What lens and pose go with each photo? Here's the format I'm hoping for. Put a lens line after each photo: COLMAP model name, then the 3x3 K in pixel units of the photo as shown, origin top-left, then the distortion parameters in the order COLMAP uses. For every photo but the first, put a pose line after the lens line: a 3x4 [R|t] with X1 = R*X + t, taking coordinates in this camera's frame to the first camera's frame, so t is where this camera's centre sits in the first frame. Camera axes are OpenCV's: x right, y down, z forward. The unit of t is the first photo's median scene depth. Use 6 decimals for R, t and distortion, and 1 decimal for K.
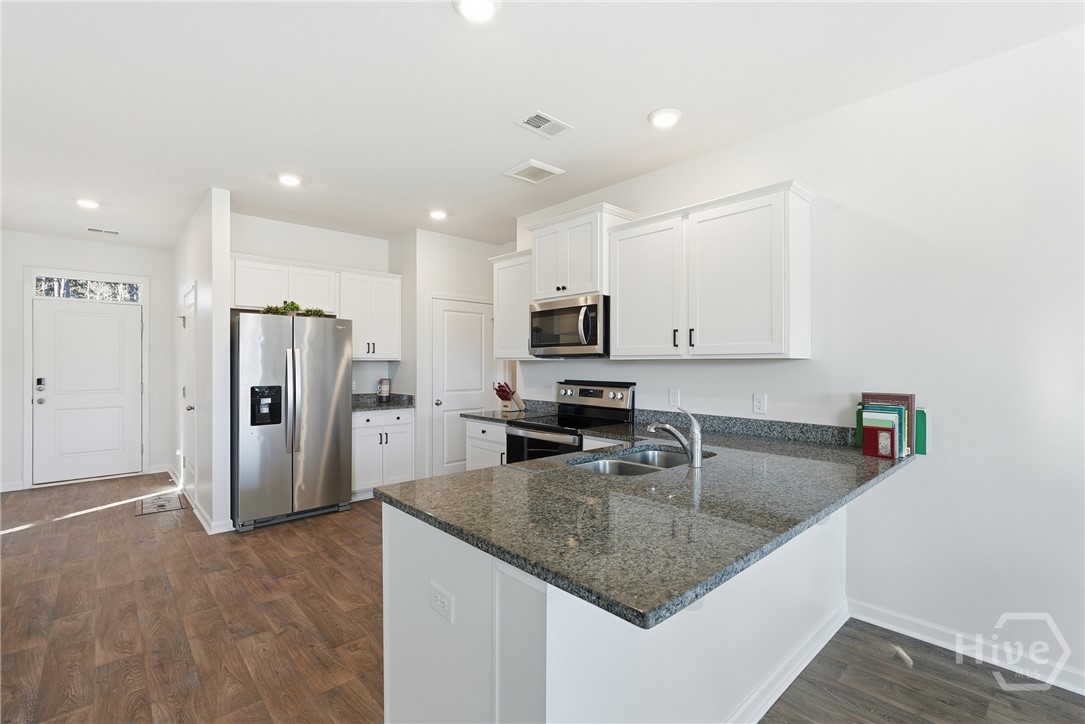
lens RADIAL K [[482.7, 0, 538.4], [0, 482.7, 363.9], [0, 0, 1]] dist [-0.018254, 0.007005]
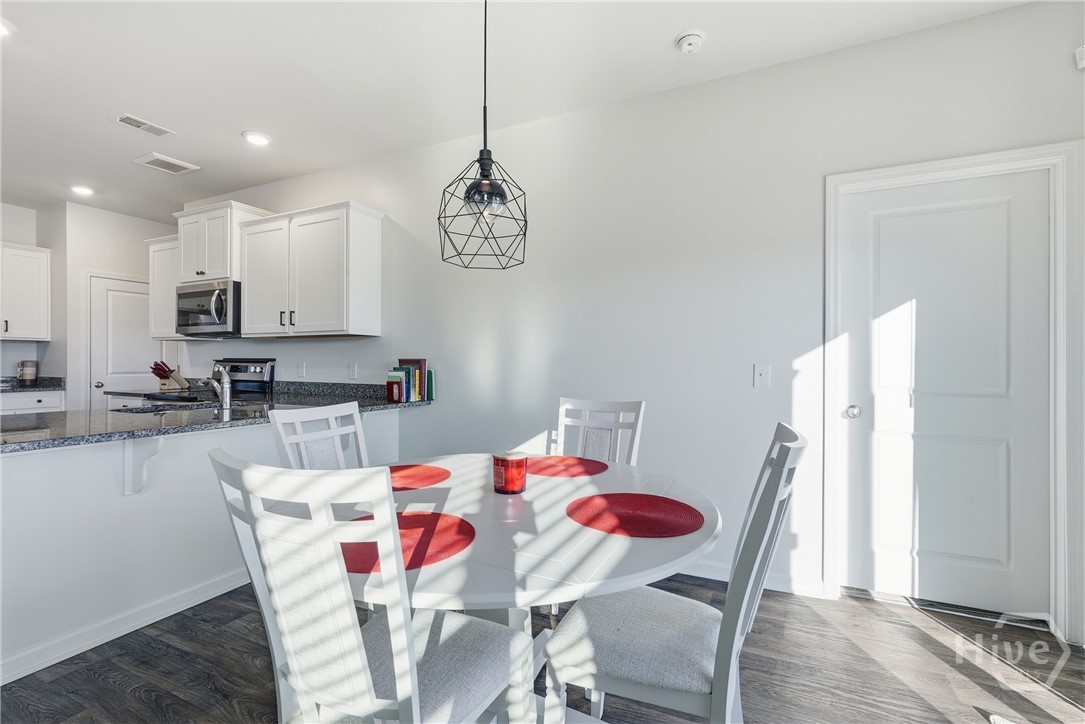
lens RADIAL K [[482.7, 0, 536.8], [0, 482.7, 363.2], [0, 0, 1]] dist [-0.018254, 0.007005]
pose [[0.925577, 0.001462, 0.378556, 0.321250], [-0.002639, 0.999993, 0.002591, 0.042213], [-0.378550, -0.003397, 0.925575, -0.288409]]
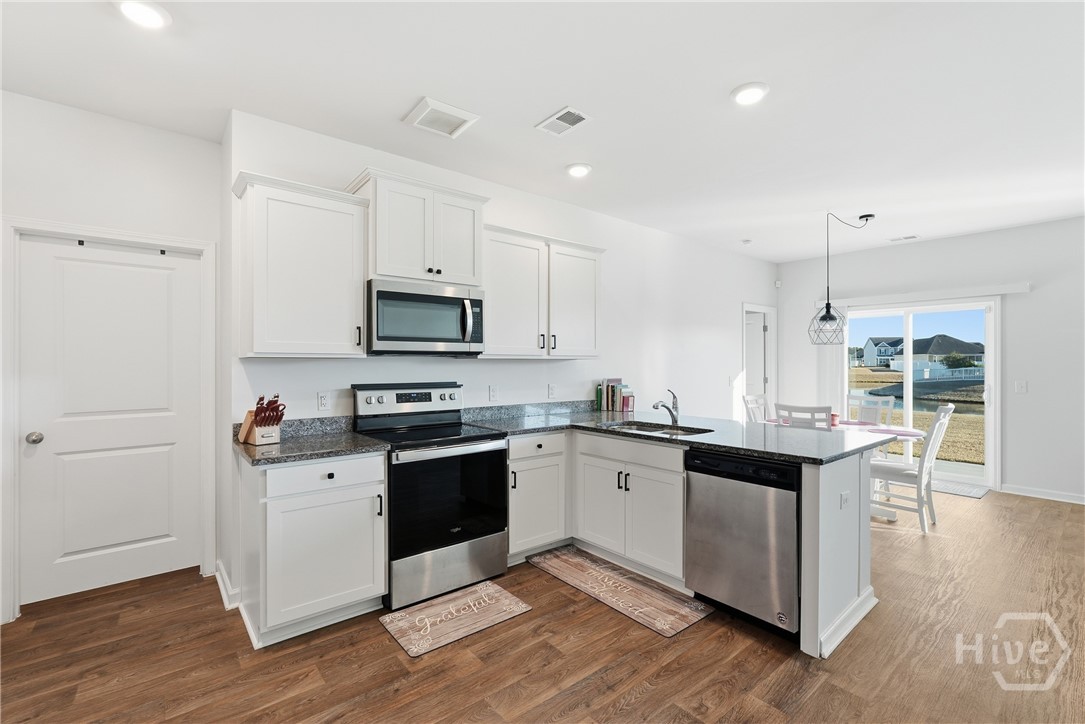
lens RADIAL K [[482.7, 0, 544.5], [0, 482.7, 364.0], [0, 0, 1]] dist [-0.018254, 0.007005]
pose [[0.046862, -0.002463, 0.998898, -0.710165], [0.002626, 0.999994, 0.002343, 0.000566], [-0.998898, 0.002513, 0.046868, 0.718466]]
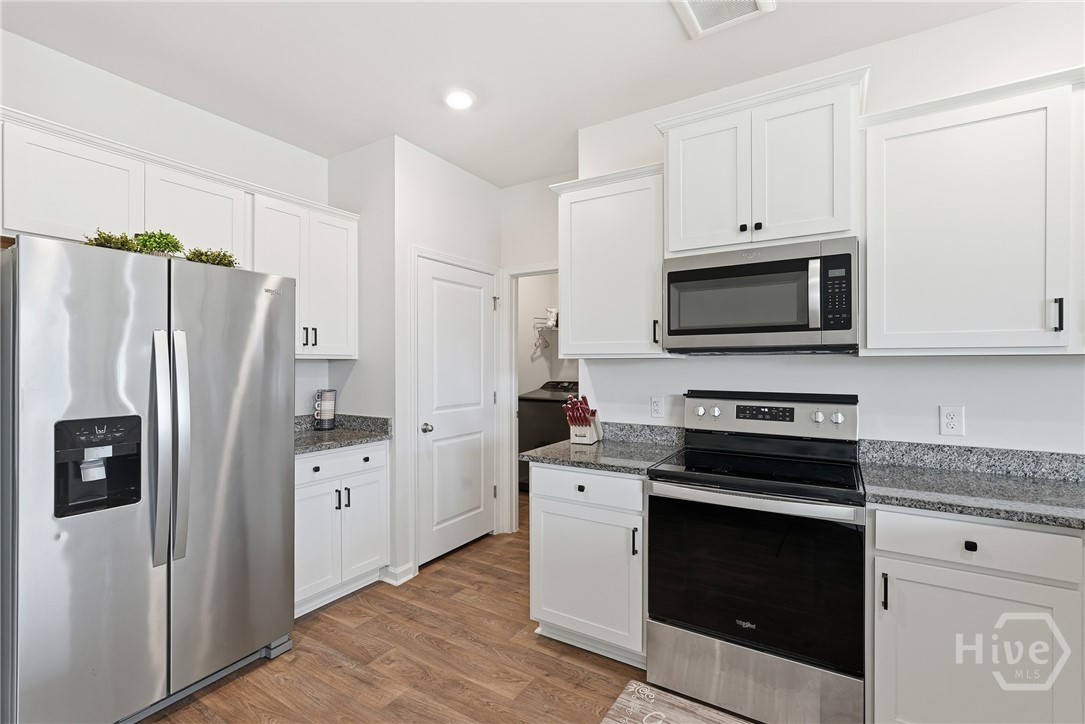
lens RADIAL K [[482.7, 0, 541.1], [0, 482.7, 366.0], [0, 0, 1]] dist [-0.018254, 0.007005]
pose [[0.962865, -0.002425, 0.269974, -0.308941], [0.001730, 0.999995, 0.002810, 0.000476], [-0.269980, -0.002239, 0.962863, 0.496236]]
